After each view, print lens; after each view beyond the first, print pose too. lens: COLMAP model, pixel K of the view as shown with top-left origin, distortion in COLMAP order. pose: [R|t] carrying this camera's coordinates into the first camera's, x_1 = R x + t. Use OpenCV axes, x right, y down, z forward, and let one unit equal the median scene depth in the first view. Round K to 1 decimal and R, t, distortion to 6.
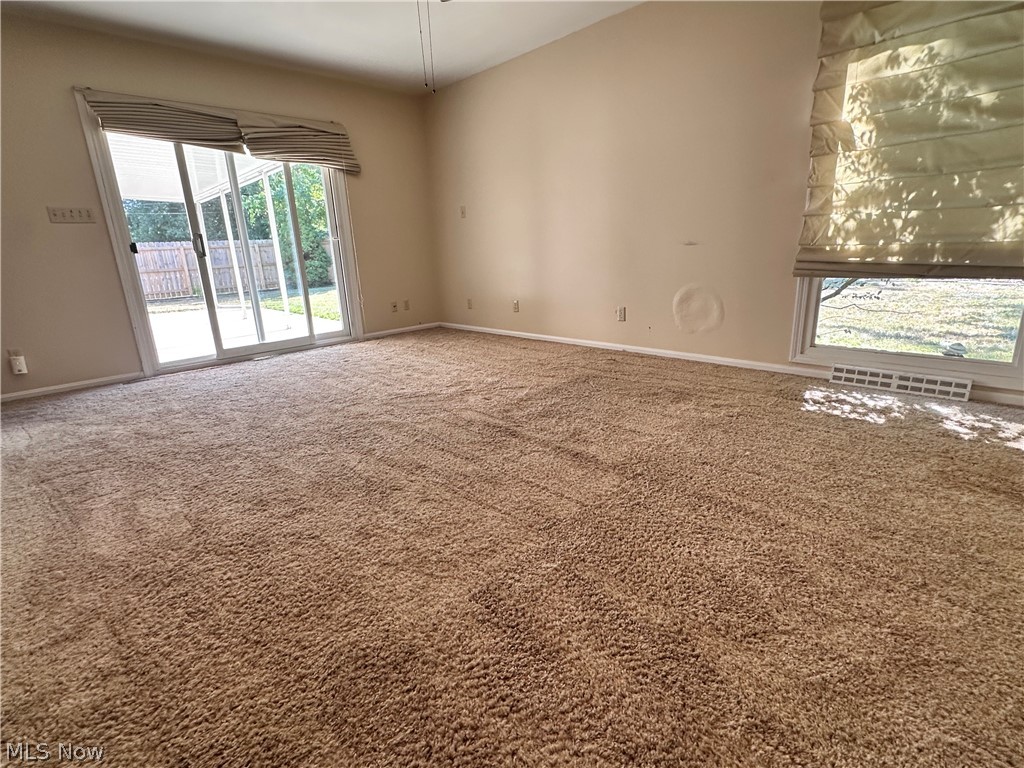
lens RADIAL K [[500.0, 0, 512.0], [0, 500.0, 384.0], [0, 0, 1]] dist [0.000350, -0.000145]
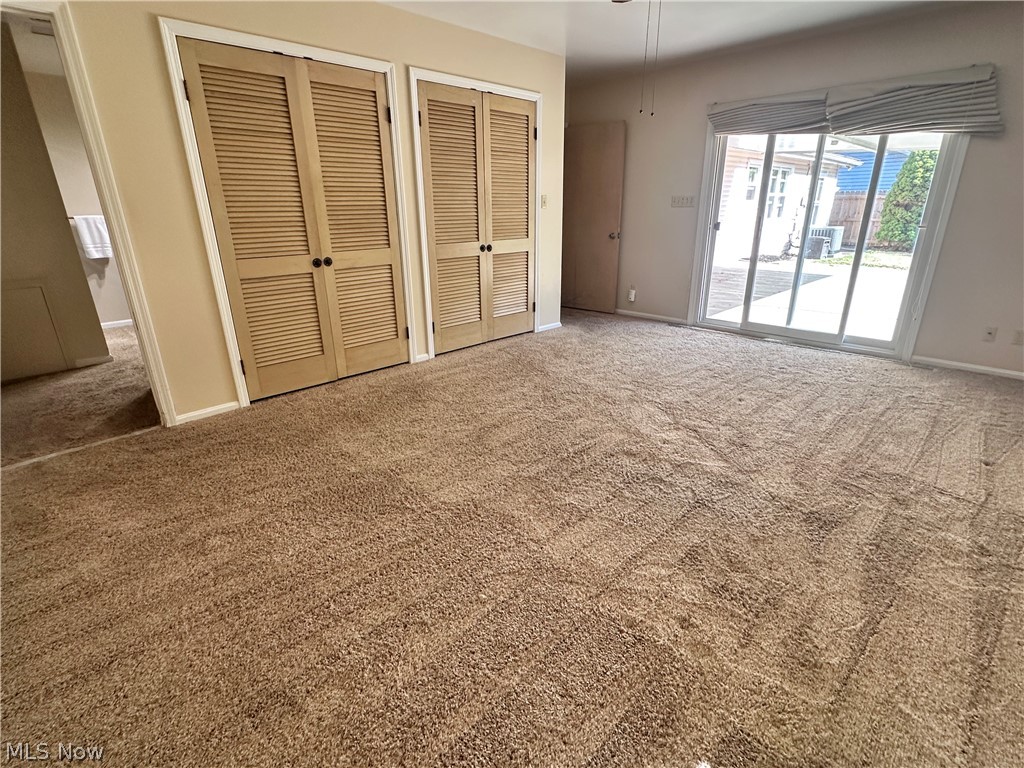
lens RADIAL K [[500.0, 0, 512.0], [0, 500.0, 384.0], [0, 0, 1]] dist [0.000350, -0.000145]
pose [[0.006403, 0.382592, -0.923895, 0.718067], [-0.254657, 0.894077, 0.368479, -0.315709], [0.967010, 0.232917, 0.103154, 0.581565]]
